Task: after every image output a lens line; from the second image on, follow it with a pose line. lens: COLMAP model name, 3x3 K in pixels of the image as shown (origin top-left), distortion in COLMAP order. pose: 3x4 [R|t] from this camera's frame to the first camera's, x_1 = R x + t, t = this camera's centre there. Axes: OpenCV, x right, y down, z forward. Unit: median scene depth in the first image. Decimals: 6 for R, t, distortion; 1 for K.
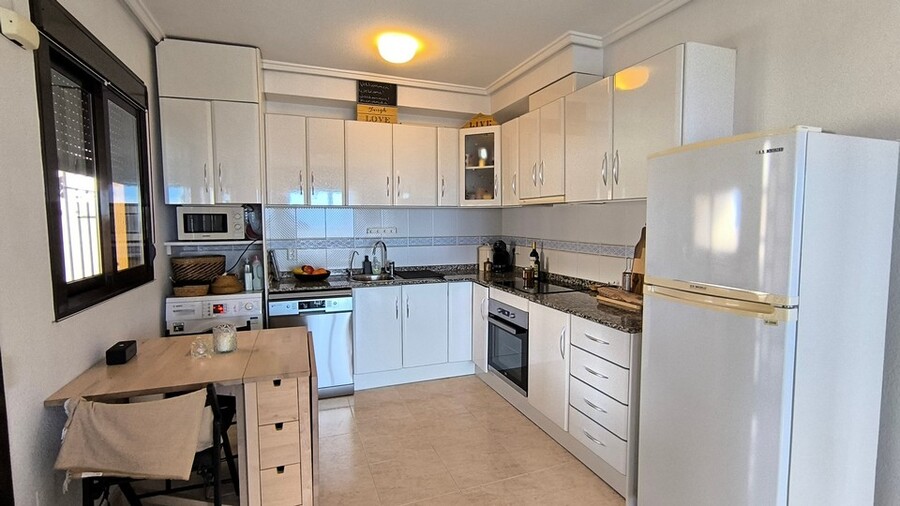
lens RADIAL K [[423.3, 0, 448.8], [0, 423.3, 252.0], [0, 0, 1]] dist [-0.037313, 0.037193]
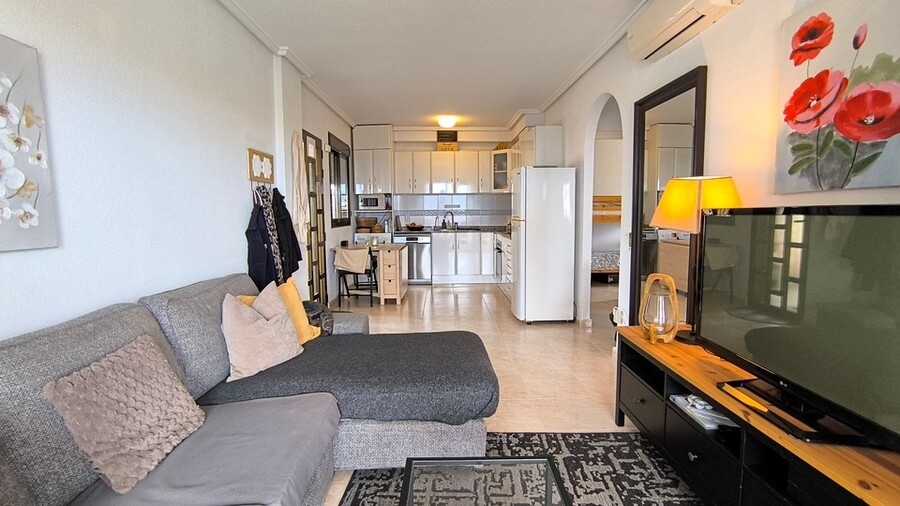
lens RADIAL K [[423.3, 0, 448.8], [0, 423.3, 252.0], [0, 0, 1]] dist [-0.037313, 0.037193]
pose [[0.942913, 0.029044, -0.331770, 0.545391], [-0.018715, 0.999237, 0.034287, 0.104850], [0.332512, -0.026120, 0.942737, -0.939579]]
